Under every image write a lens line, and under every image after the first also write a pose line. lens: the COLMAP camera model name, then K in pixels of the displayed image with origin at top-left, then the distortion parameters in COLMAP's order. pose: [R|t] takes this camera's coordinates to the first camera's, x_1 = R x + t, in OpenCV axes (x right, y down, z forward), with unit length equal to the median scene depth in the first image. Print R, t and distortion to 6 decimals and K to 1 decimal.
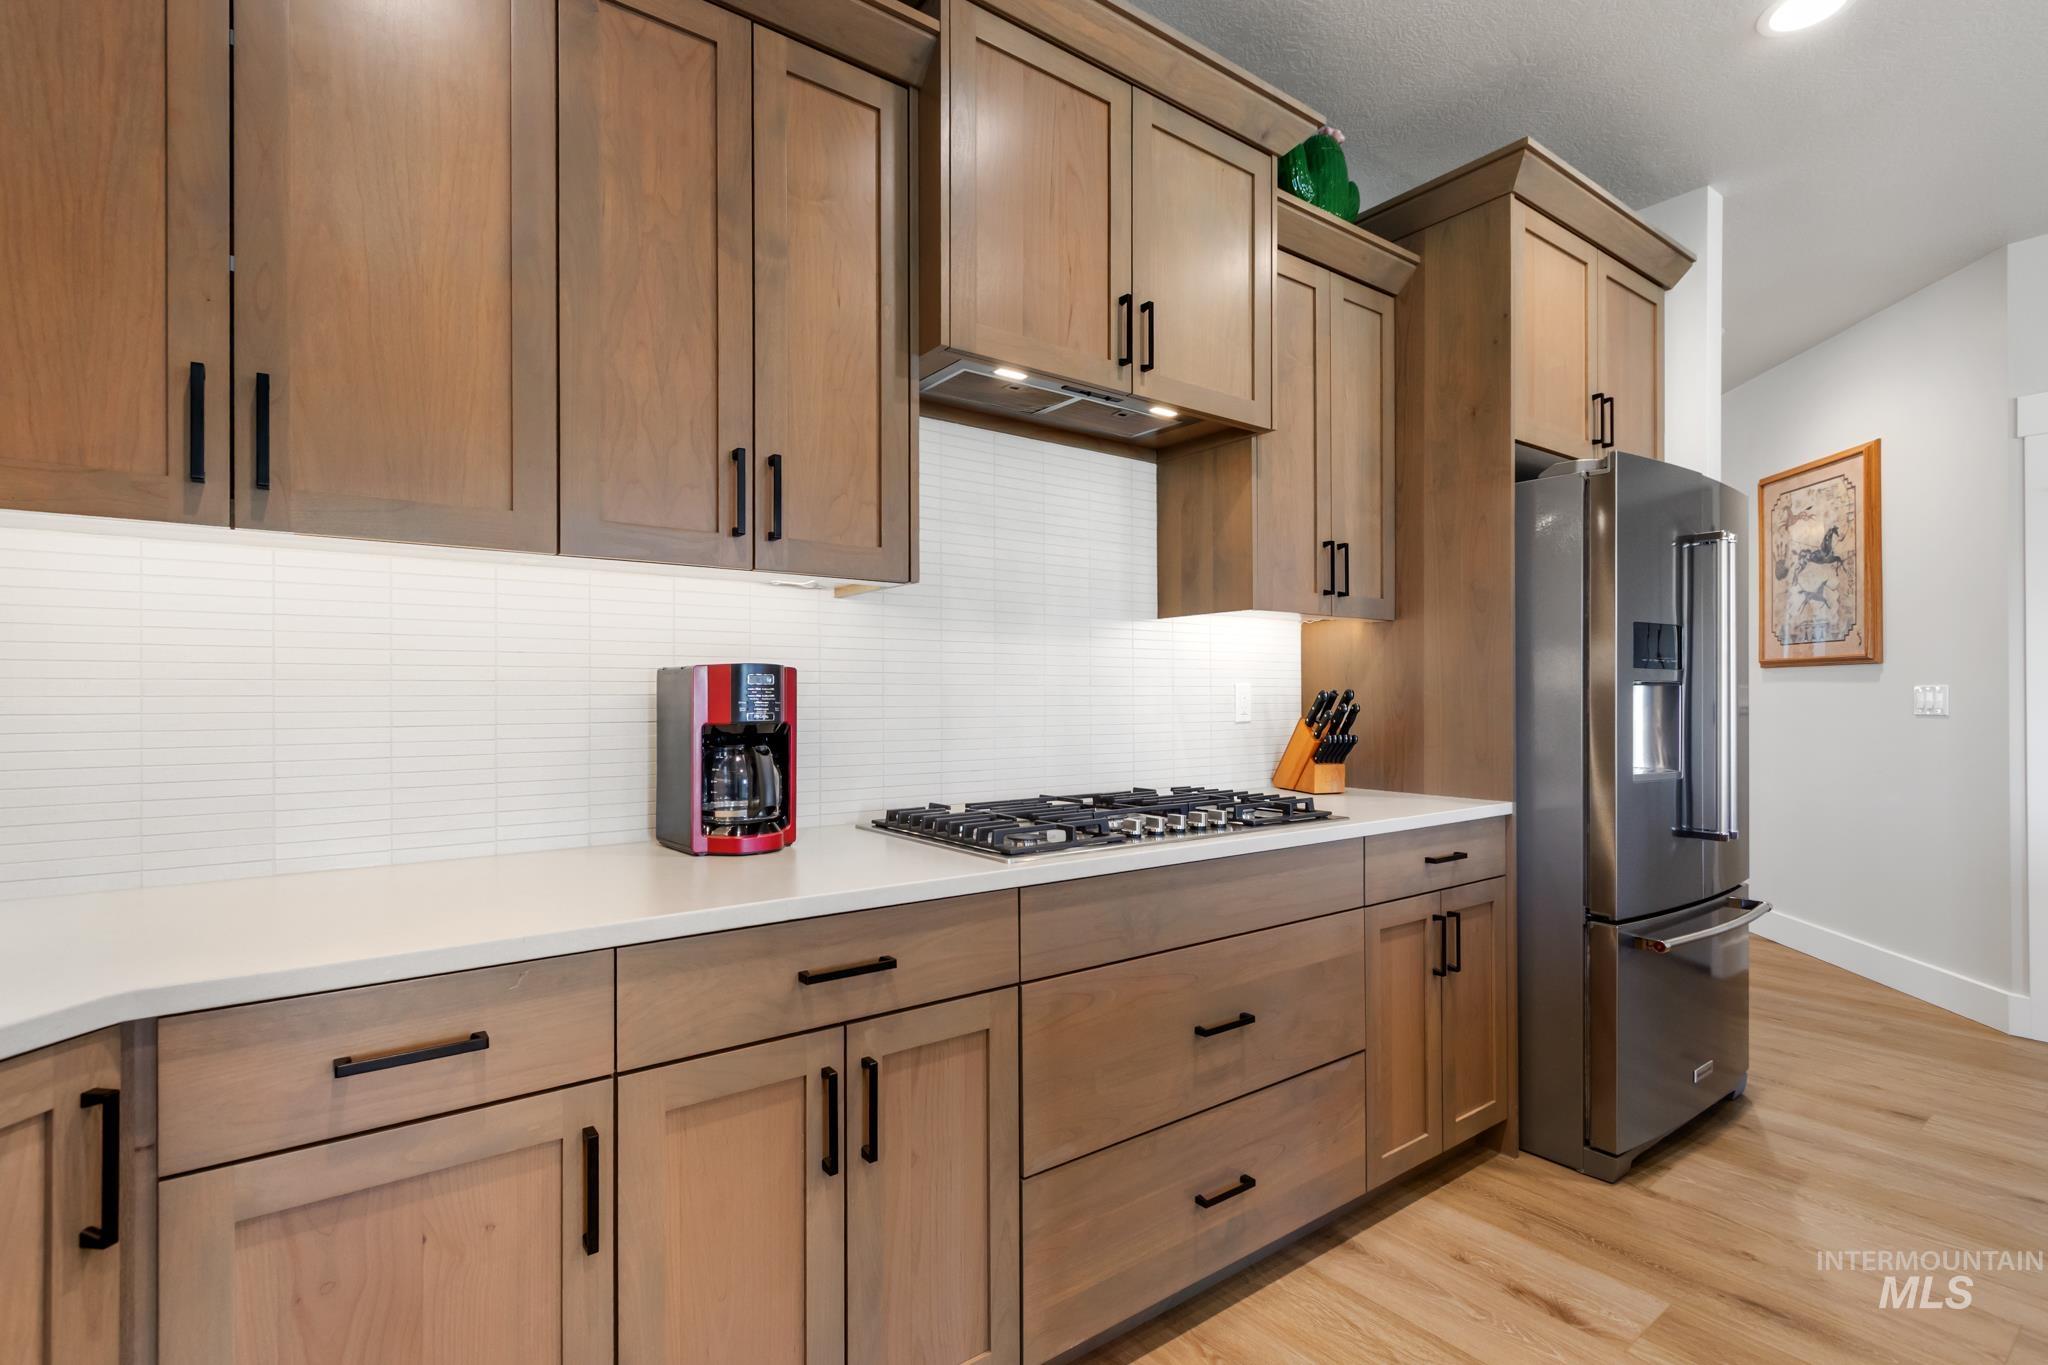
lens RADIAL K [[968.5, 0, 1022.1], [0, 968.5, 688.4], [0, 0, 1]] dist [0.009470, -0.000088]
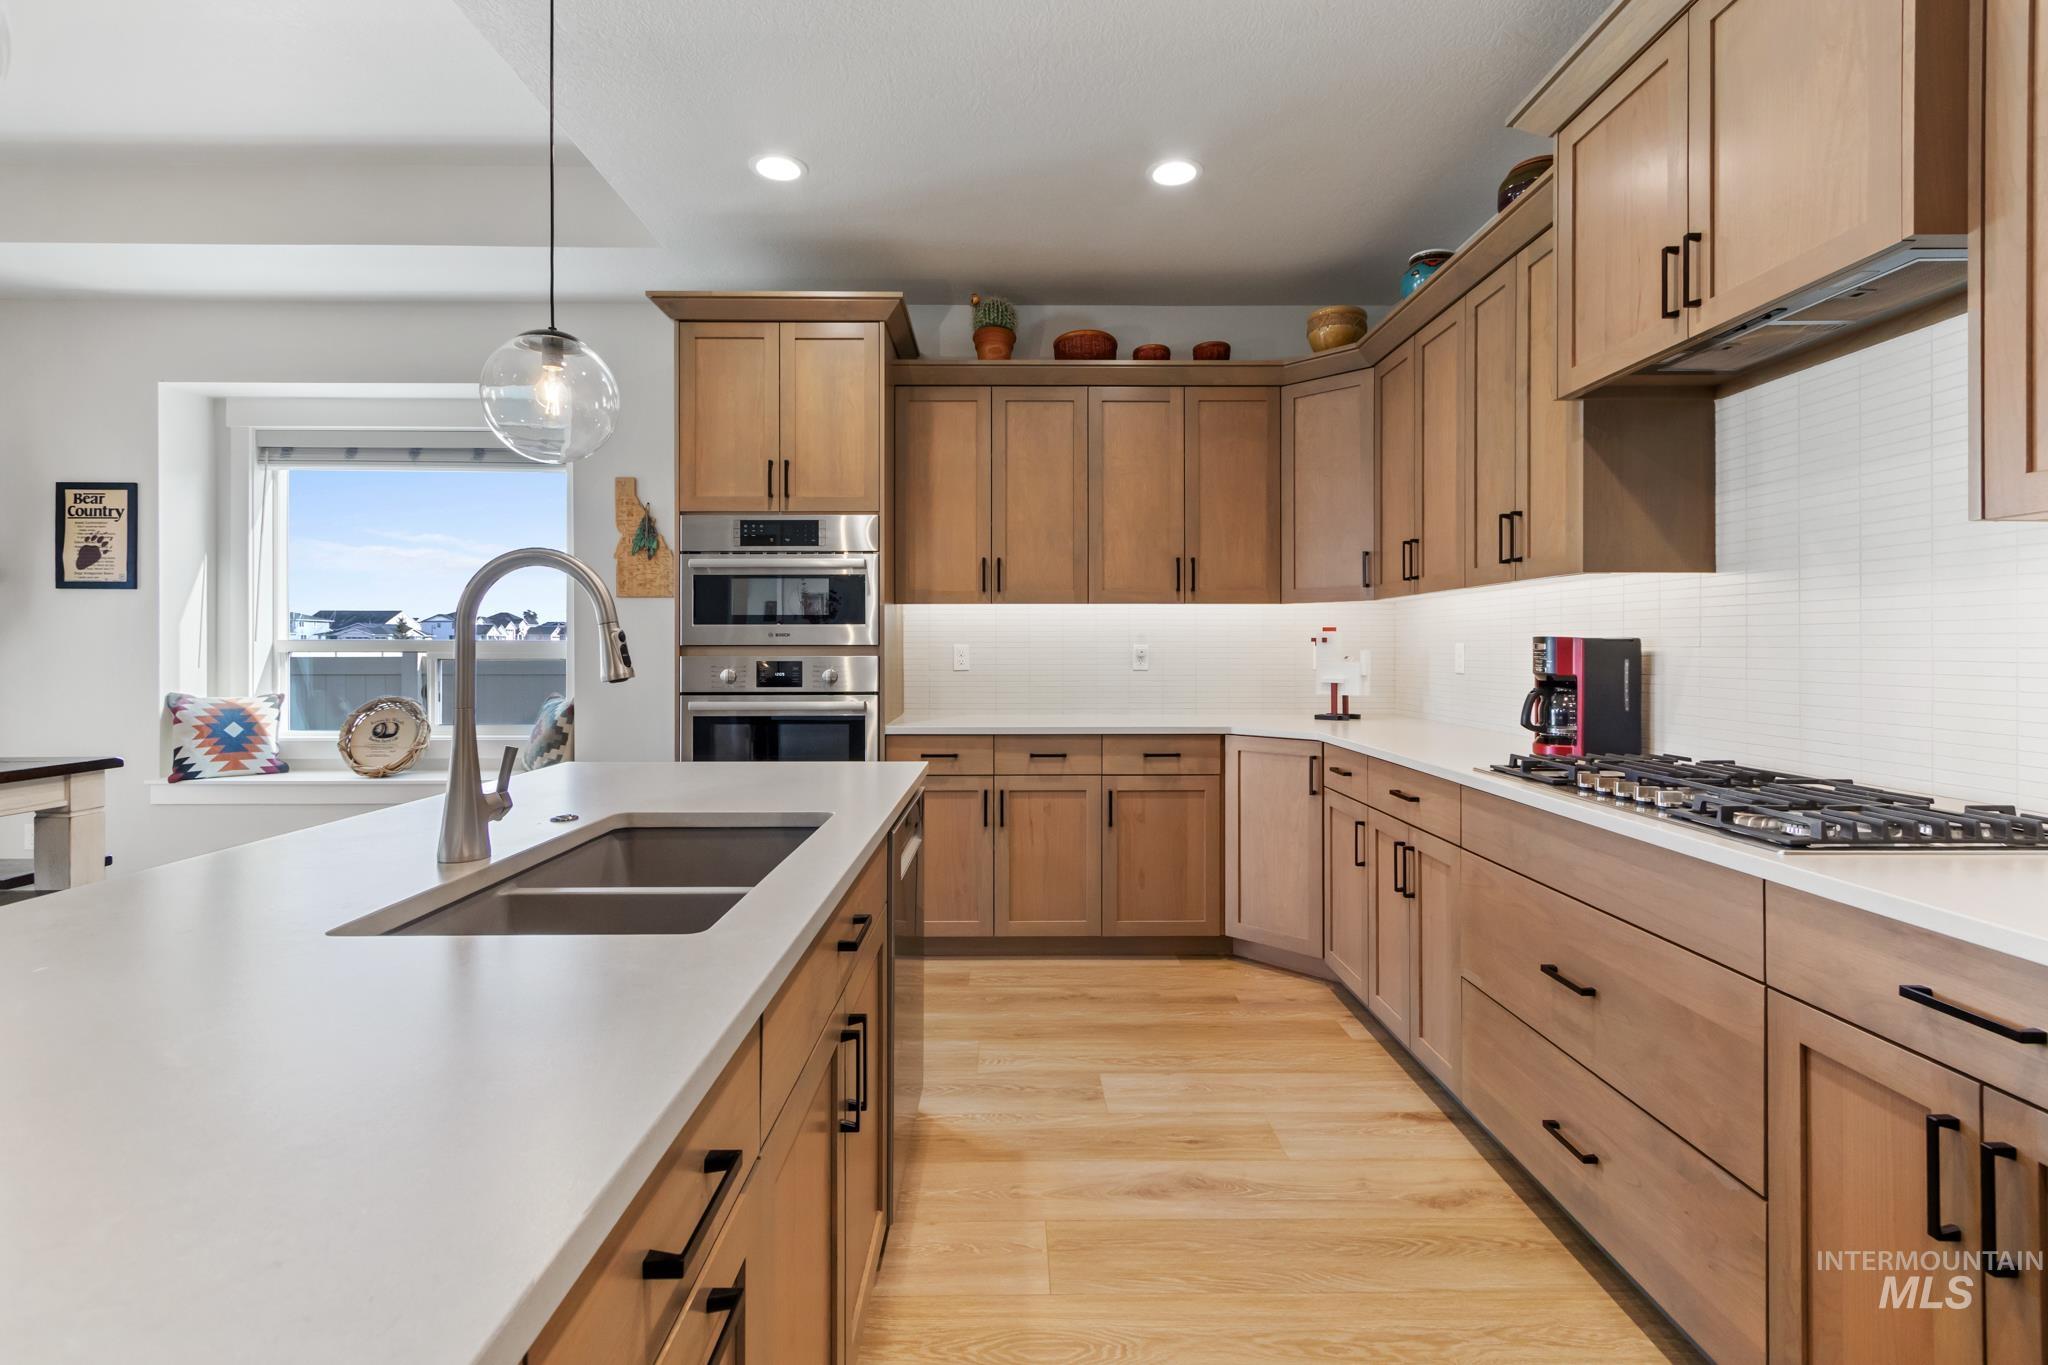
lens RADIAL K [[951.0, 0, 1015.9], [0, 951.0, 647.0], [0, 0, 1]] dist [0.007510, -0.000830]
pose [[-0.600434, 0.001691, -0.799673, 1.350069], [0.006389, 0.999976, -0.002682, -0.008892], [0.799649, -0.006719, -0.600430, 1.122395]]
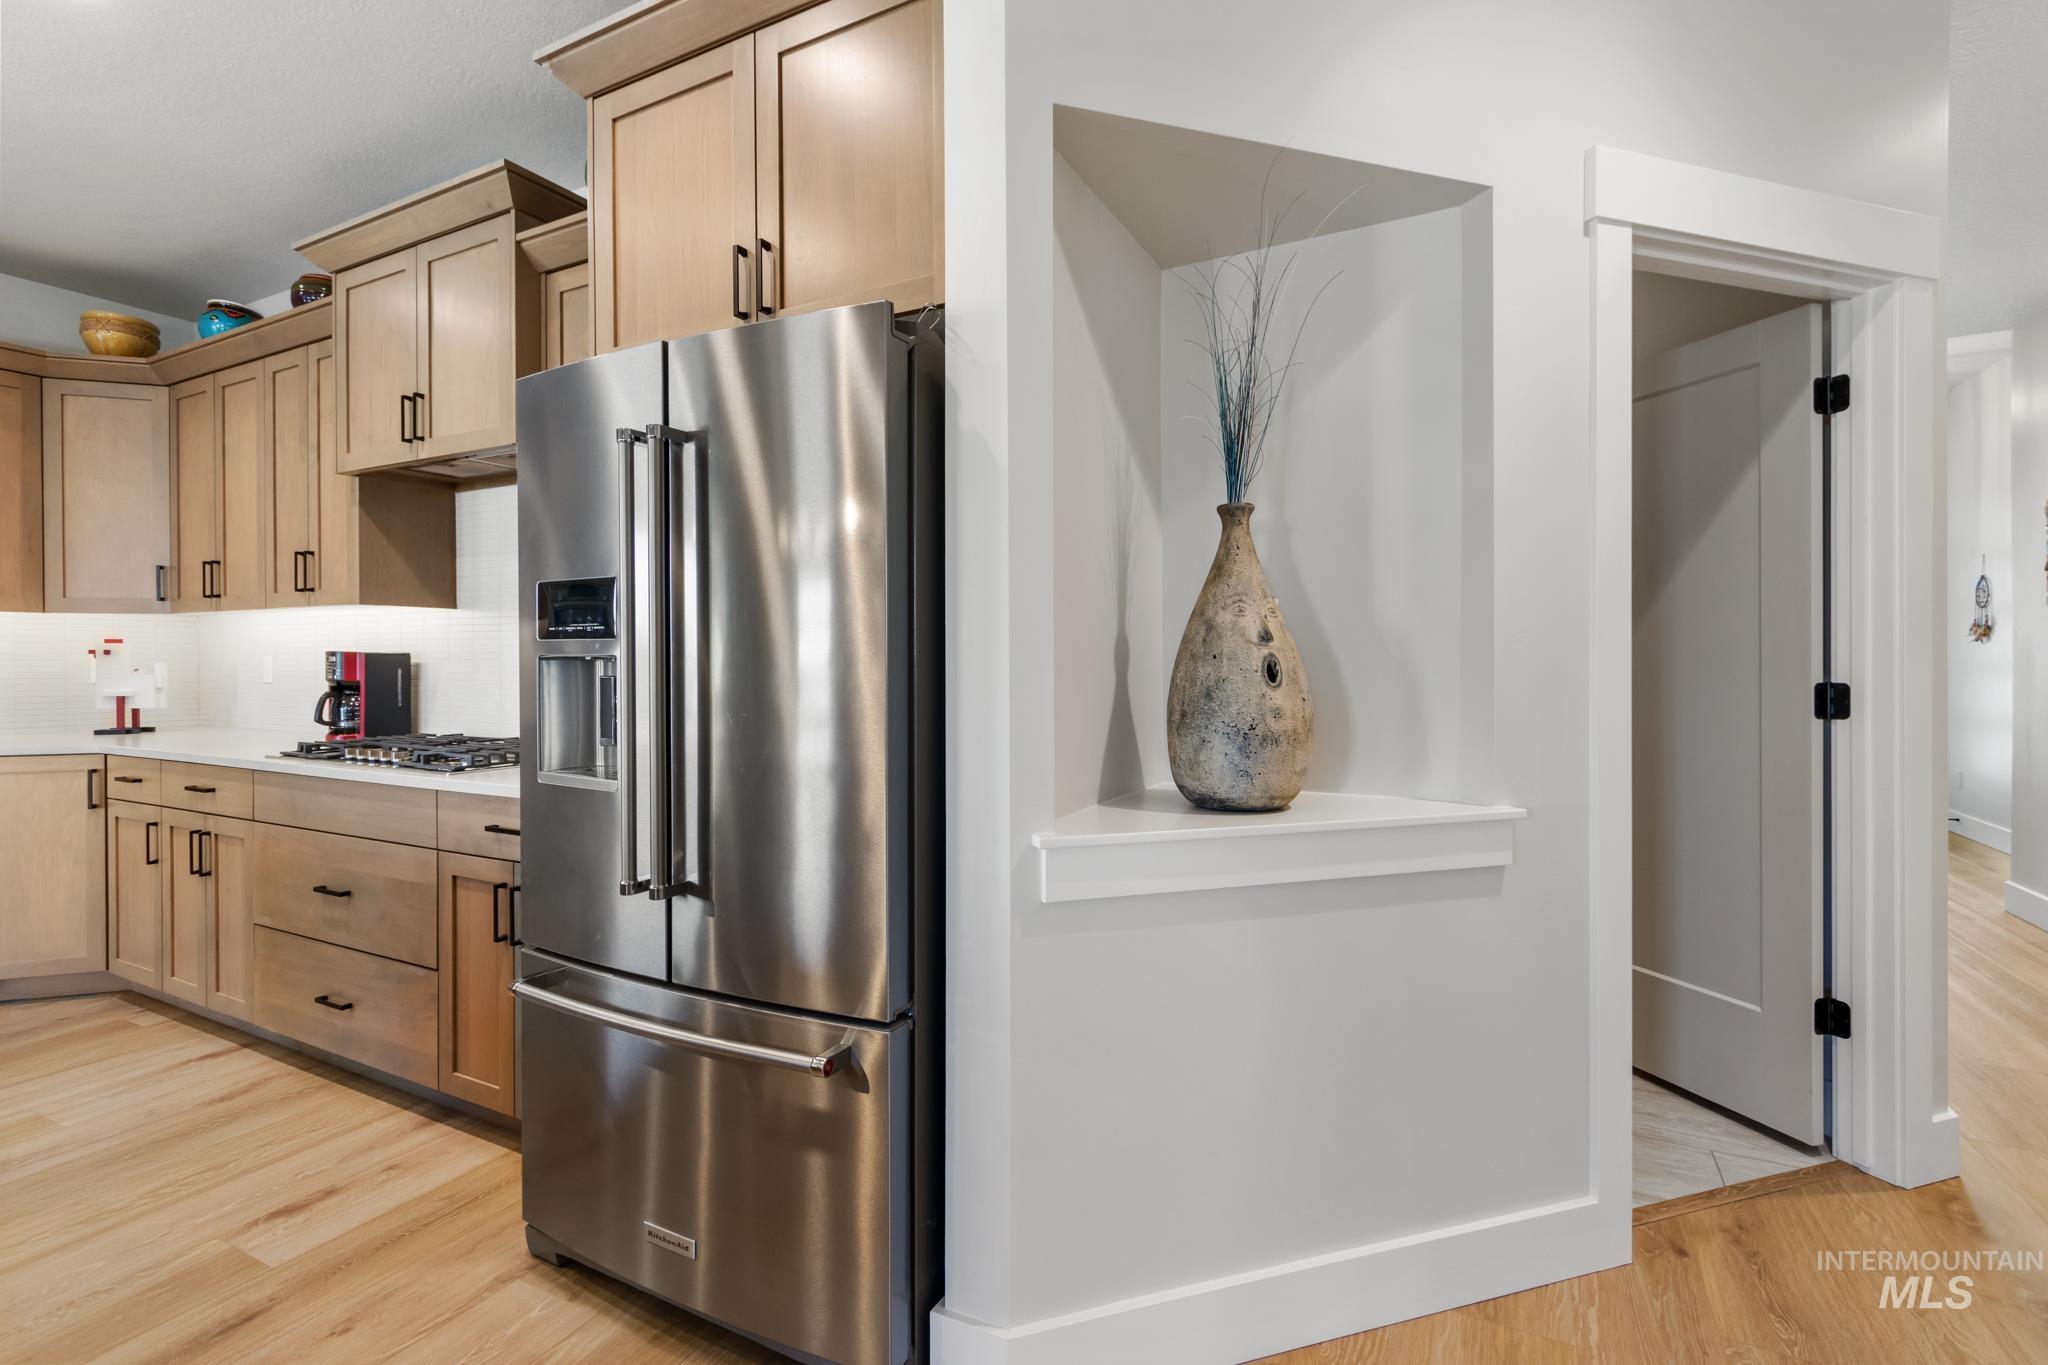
lens RADIAL K [[944.9, 0, 1025.1], [0, 944.9, 665.4], [0, 0, 1]] dist [0.002672, -0.000163]
pose [[0.424789, 0.007425, -0.905262, 1.930642], [0.005905, 0.999922, 0.010972, -0.007968], [0.905273, -0.010006, 0.424712, 1.323291]]
